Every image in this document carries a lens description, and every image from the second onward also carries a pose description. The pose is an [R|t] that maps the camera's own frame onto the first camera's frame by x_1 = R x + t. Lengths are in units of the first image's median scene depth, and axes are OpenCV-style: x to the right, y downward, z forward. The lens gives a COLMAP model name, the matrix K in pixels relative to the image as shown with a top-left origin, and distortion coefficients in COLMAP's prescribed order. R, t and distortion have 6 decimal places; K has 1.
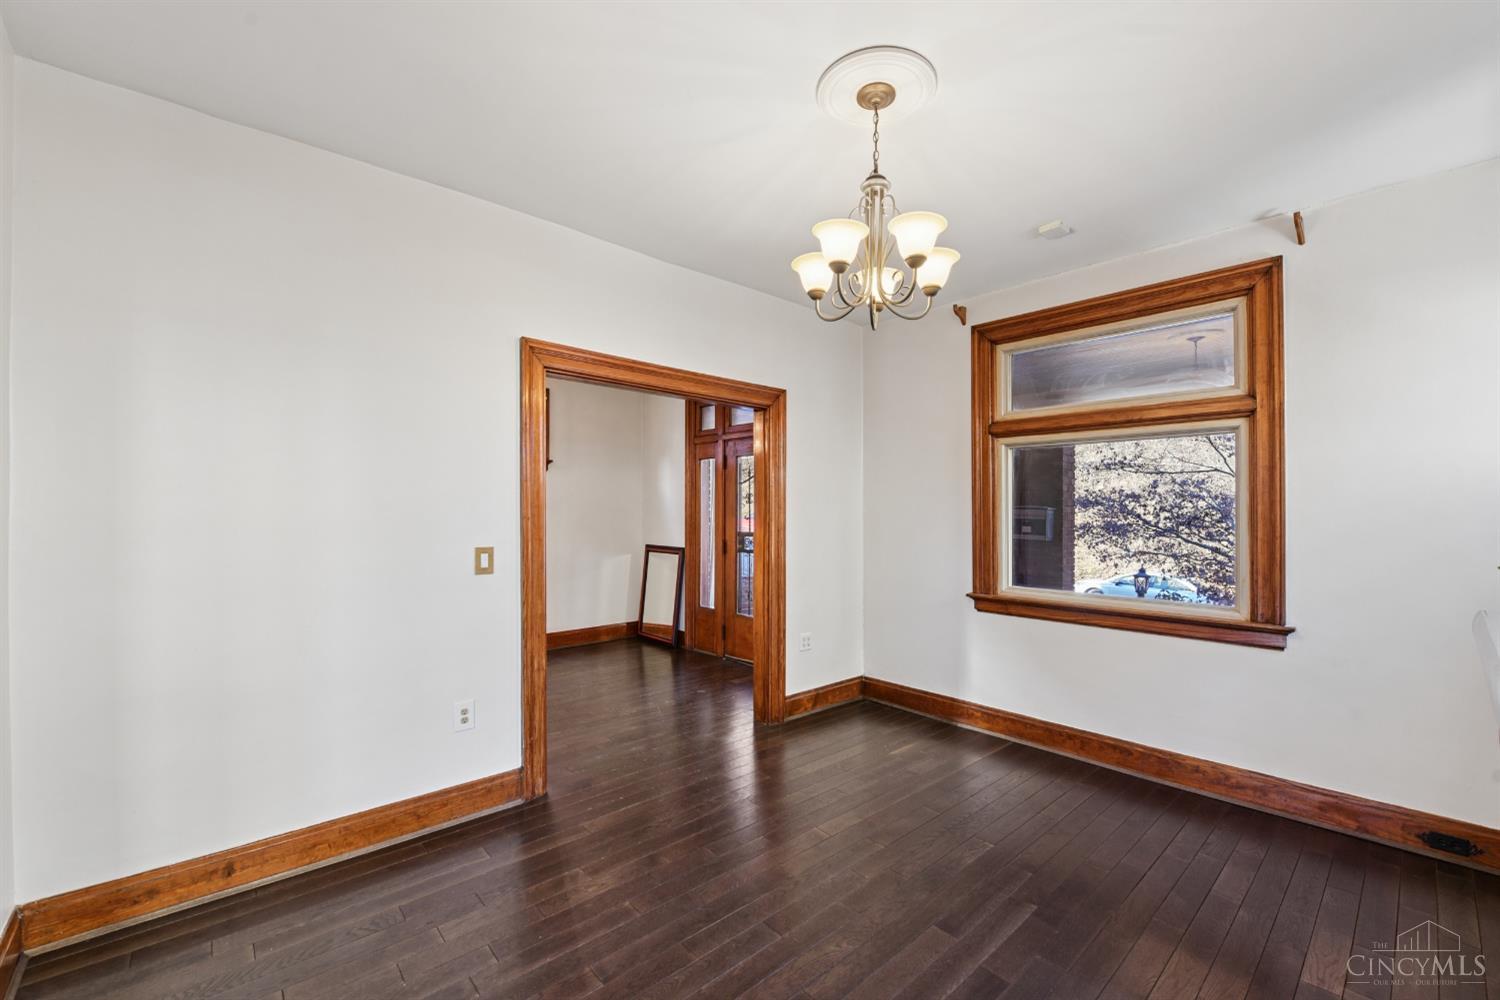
lens RADIAL K [[632.2, 0, 747.8], [0, 632.2, 507.8], [0, 0, 1]] dist [-0.002265, -0.000538]
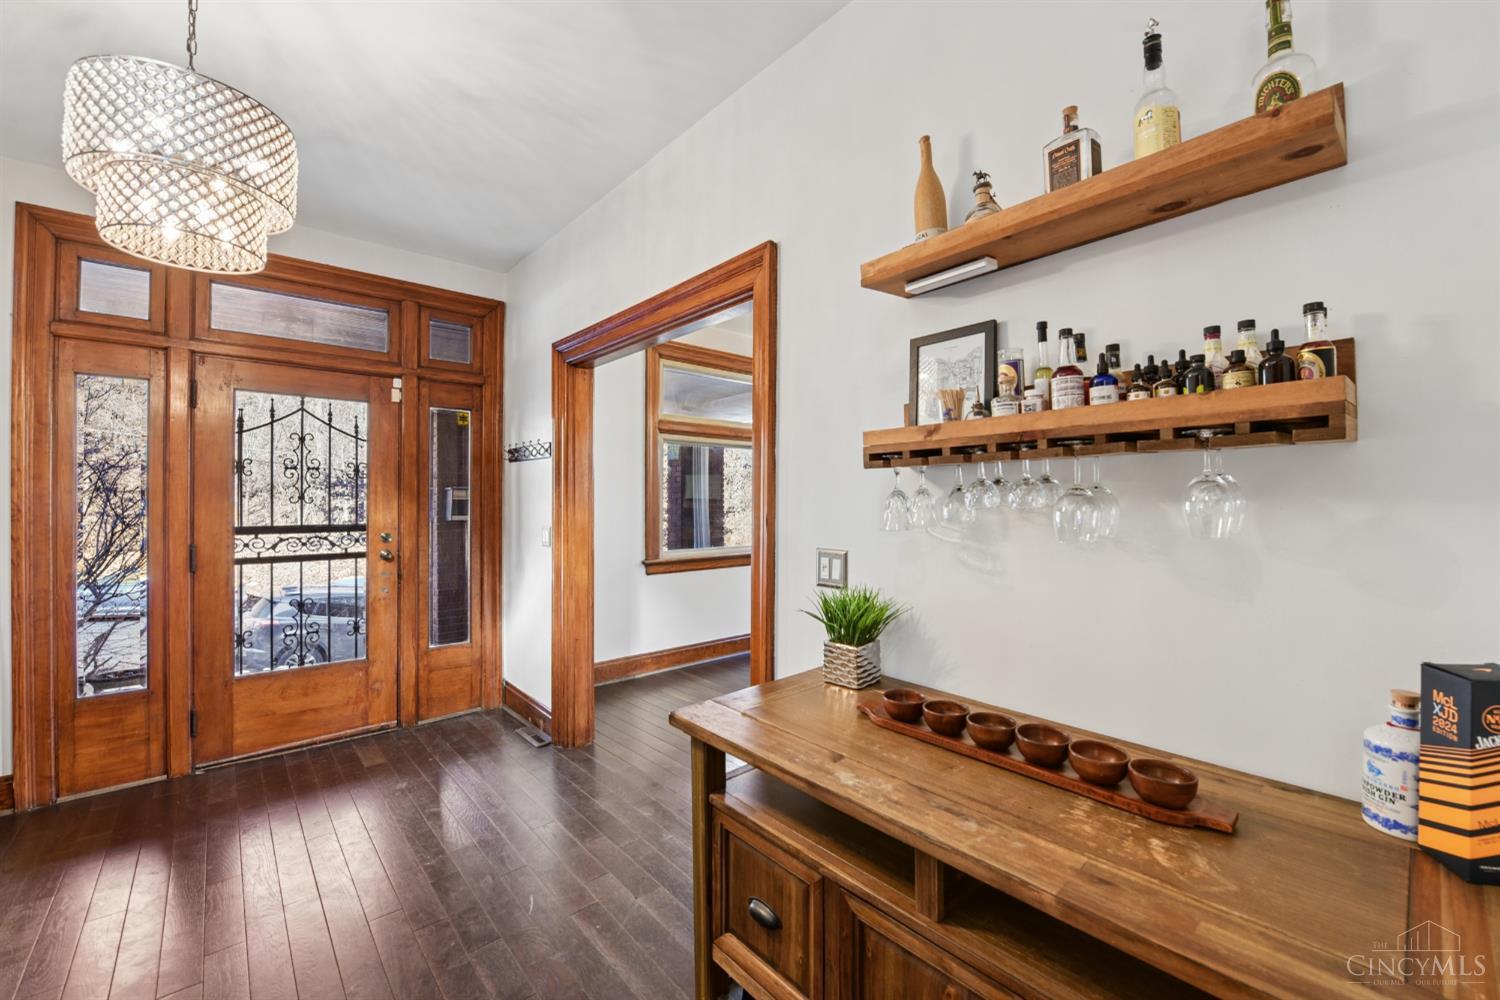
lens RADIAL K [[610.4, 0, 749.0], [0, 610.4, 501.5], [0, 0, 1]] dist [-0.016395, -0.001029]
pose [[0.022295, 0.001998, 0.999749, -0.787323], [-0.005560, 0.999983, -0.001875, 0.024666], [-0.999736, -0.005516, 0.022306, 0.785640]]
